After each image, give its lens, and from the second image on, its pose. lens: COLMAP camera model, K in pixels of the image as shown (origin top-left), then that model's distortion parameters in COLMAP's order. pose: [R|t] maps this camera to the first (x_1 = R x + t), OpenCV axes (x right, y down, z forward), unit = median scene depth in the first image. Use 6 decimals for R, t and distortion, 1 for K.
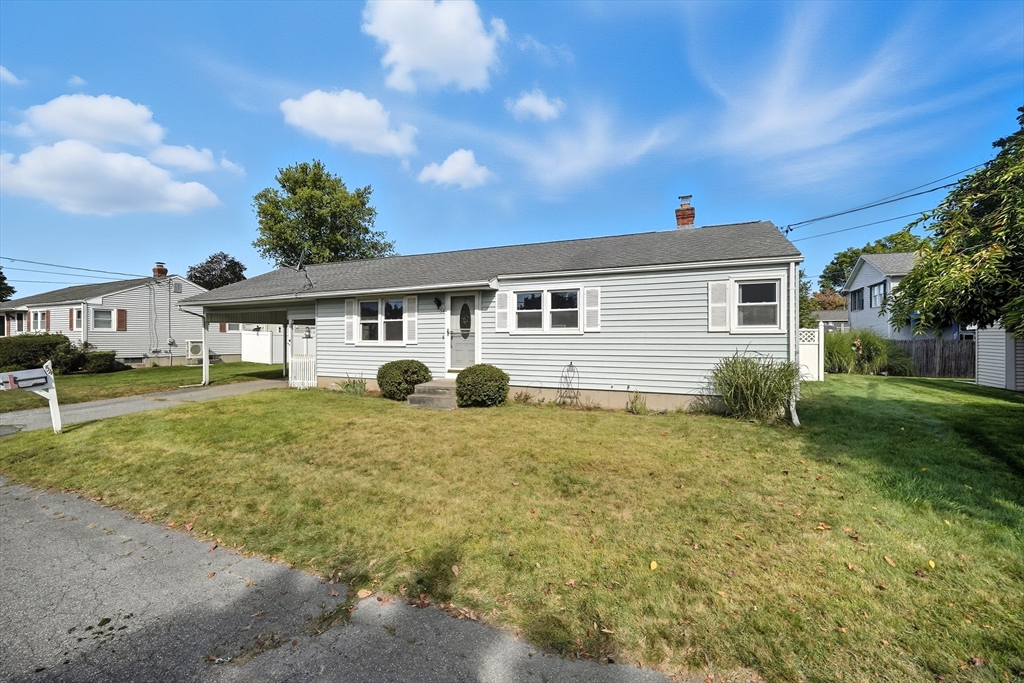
lens RADIAL K [[419.8, 0, 510.1], [0, 419.8, 335.9], [0, 0, 1]] dist [-0.008393, -0.000463]
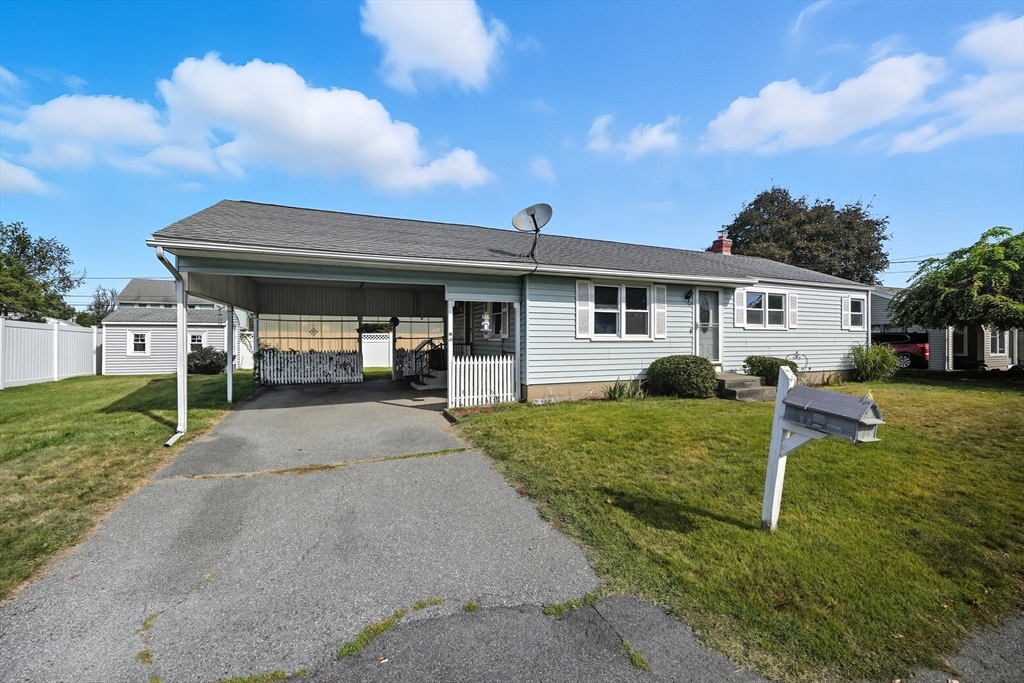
lens RADIAL K [[415.0, 0, 512.8], [0, 415.0, 339.5], [0, 0, 1]] dist [-0.006693, -0.000416]
pose [[0.689370, 0.012242, 0.724306, -1.133684], [0.006484, 0.999713, -0.023068, 0.042071], [-0.724381, 0.020599, 0.689092, 0.637903]]
